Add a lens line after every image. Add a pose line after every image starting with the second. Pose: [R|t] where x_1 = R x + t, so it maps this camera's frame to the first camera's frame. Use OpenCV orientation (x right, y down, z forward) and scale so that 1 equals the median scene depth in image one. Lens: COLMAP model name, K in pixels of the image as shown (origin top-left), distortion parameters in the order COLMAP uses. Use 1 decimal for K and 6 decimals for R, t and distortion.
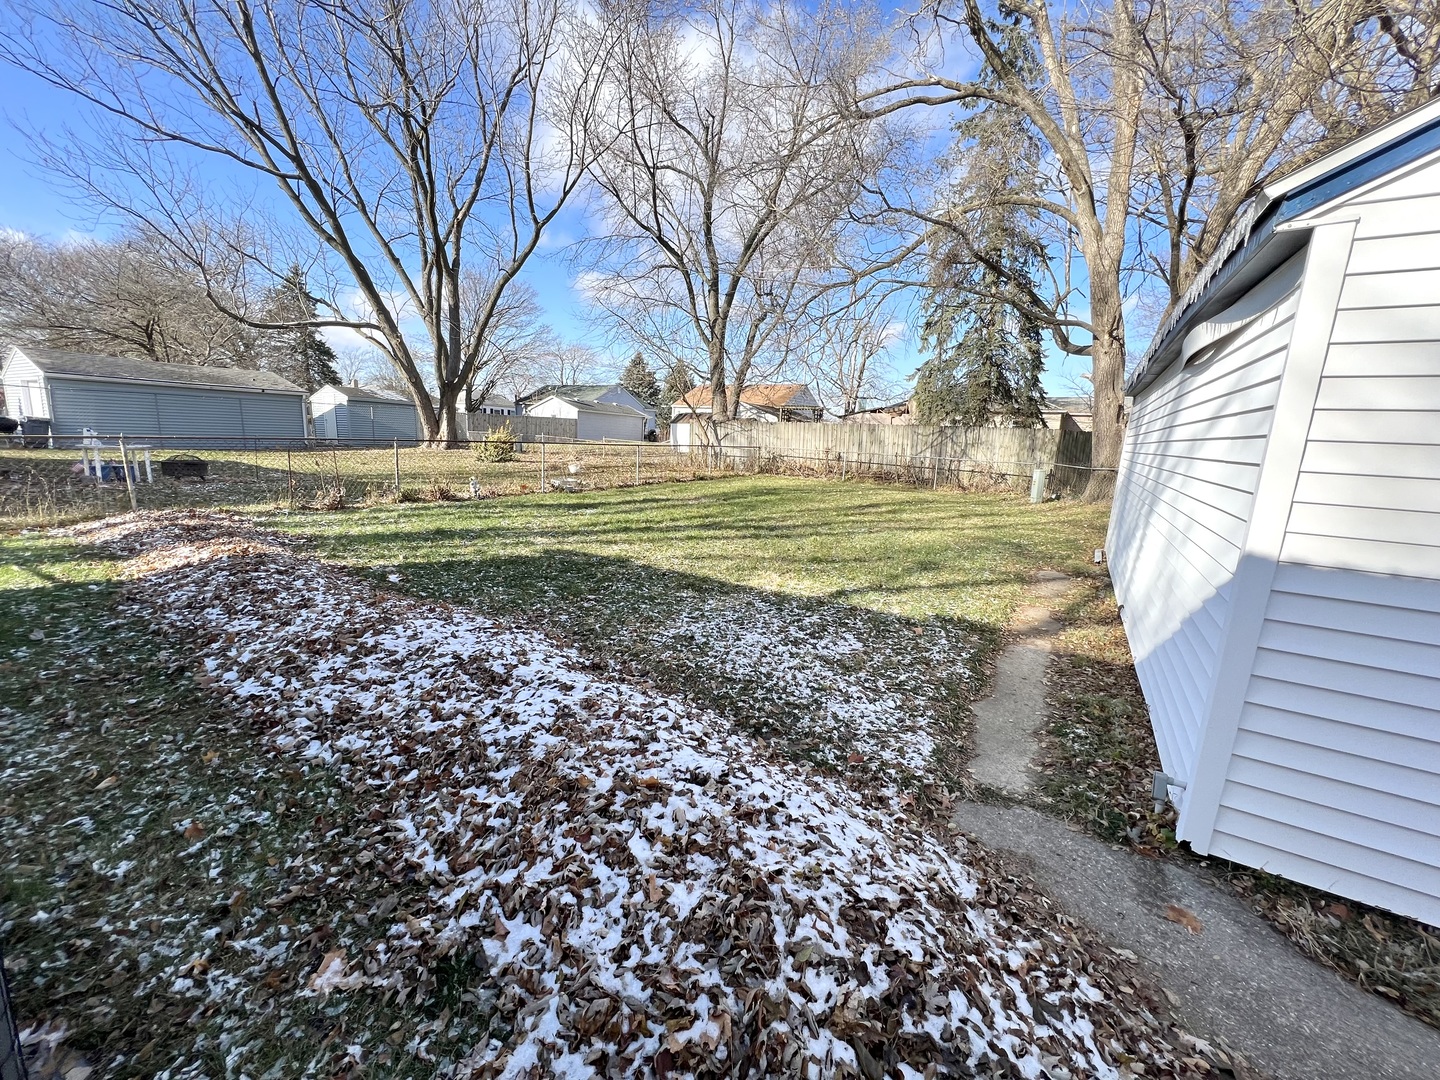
lens RADIAL K [[576.8, 0, 720.0], [0, 576.8, 540.0], [0, 0, 1]] dist [0.000548, 0.000179]
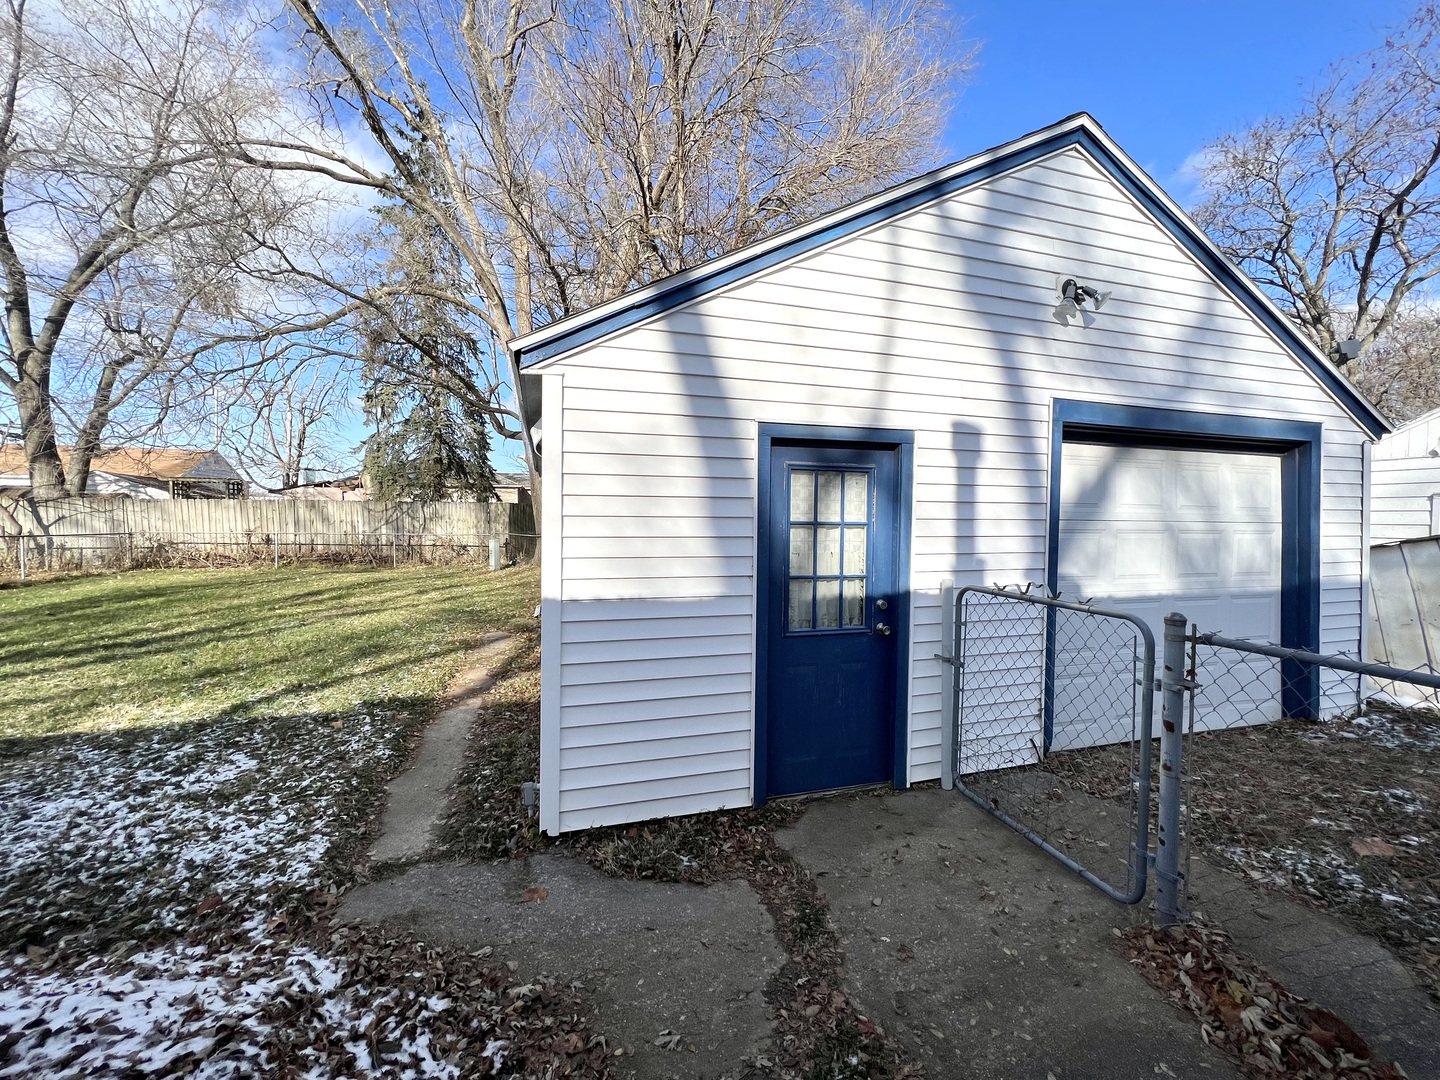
lens RADIAL K [[576.8, 0, 720.0], [0, 576.8, 540.0], [0, 0, 1]] dist [0.000548, 0.000179]
pose [[0.662635, -0.065483, 0.746074, 0.081250], [0.157618, 0.986053, -0.053444, 0.012095], [-0.732169, 0.153008, 0.663715, -0.105188]]
